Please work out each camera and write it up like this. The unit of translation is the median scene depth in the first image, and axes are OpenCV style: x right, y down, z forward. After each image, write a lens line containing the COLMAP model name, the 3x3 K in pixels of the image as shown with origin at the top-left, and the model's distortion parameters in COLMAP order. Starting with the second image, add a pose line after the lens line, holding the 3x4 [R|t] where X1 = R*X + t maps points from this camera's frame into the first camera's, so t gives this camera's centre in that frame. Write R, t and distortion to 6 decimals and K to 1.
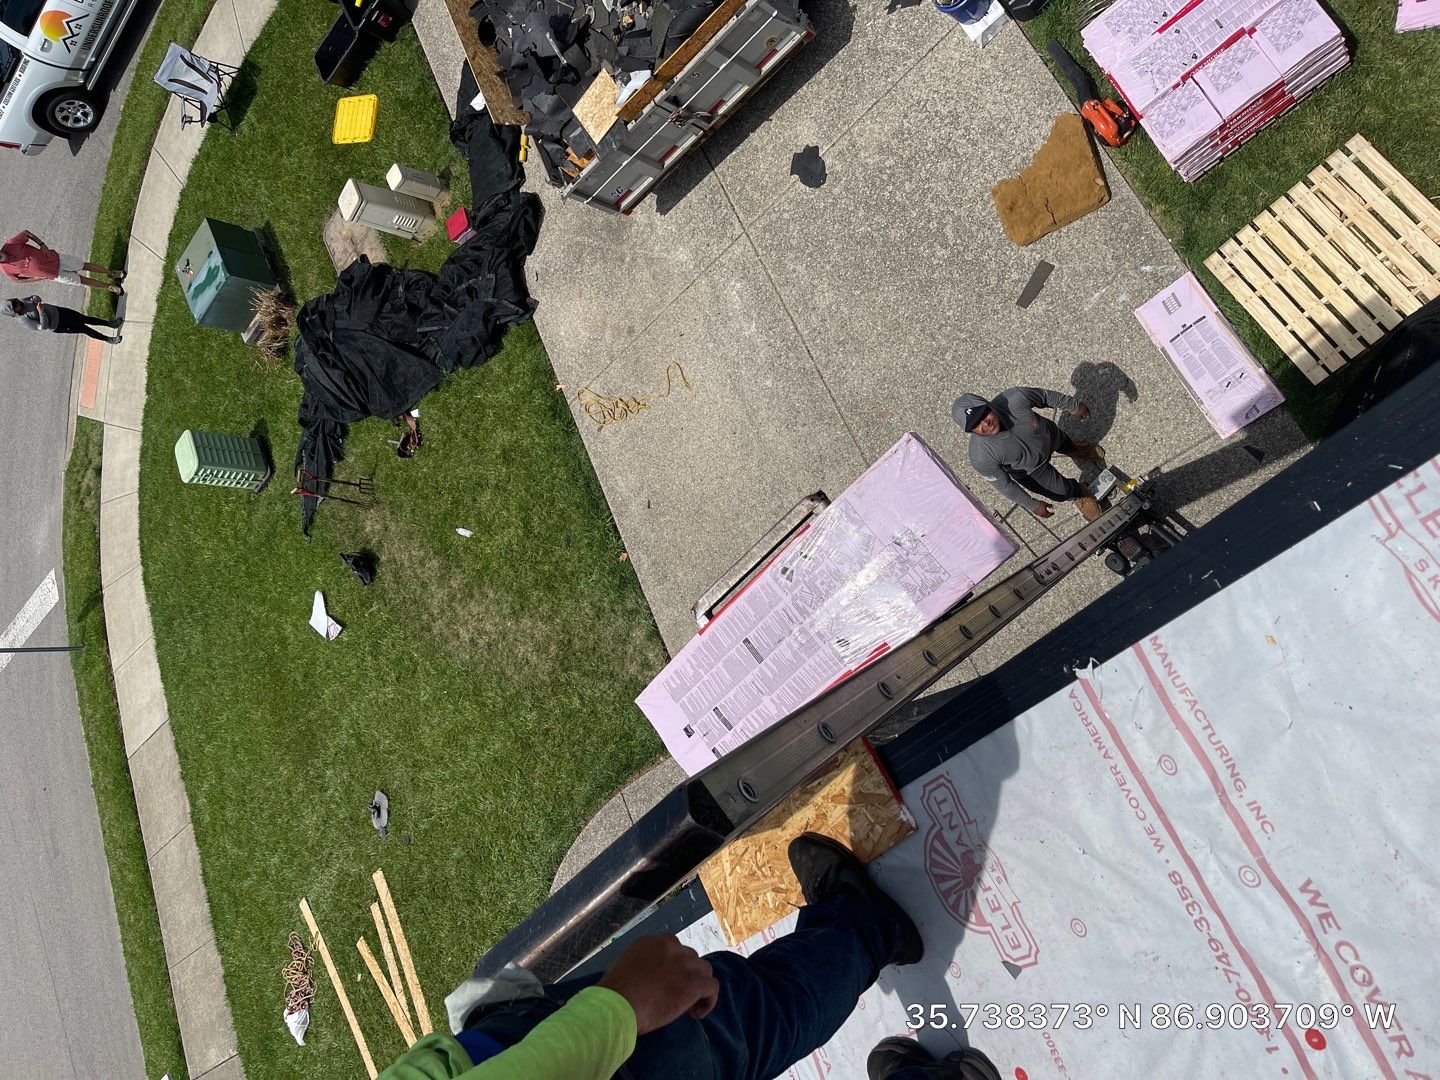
lens RADIAL K [[1089.6, 0, 720.5], [0, 1089.6, 544.9], [0, 0, 1]] dist [0.058623, -0.076649]
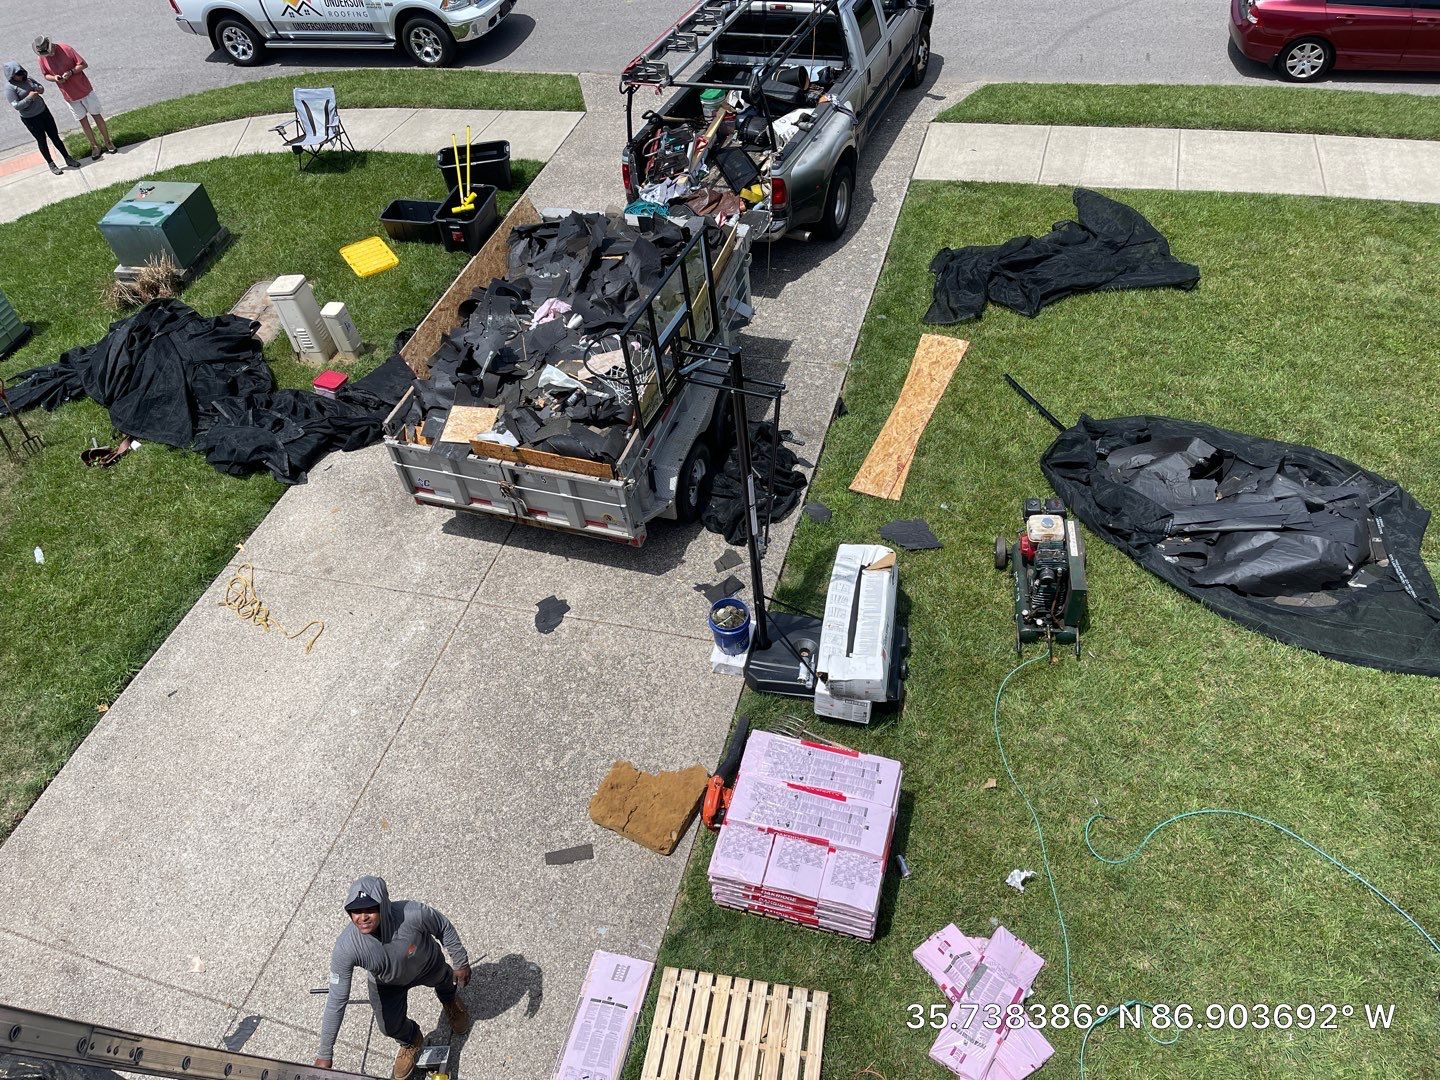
lens RADIAL K [[1089.6, 0, 709.2], [0, 1089.6, 550.8], [0, 0, 1]] dist [0.058623, -0.076649]
pose [[0.604723, 0.795982, 0.026892, 0.078963], [-0.727424, 0.565756, -0.388297, -0.067541], [-0.324292, 0.215251, 0.921142, -0.023293]]
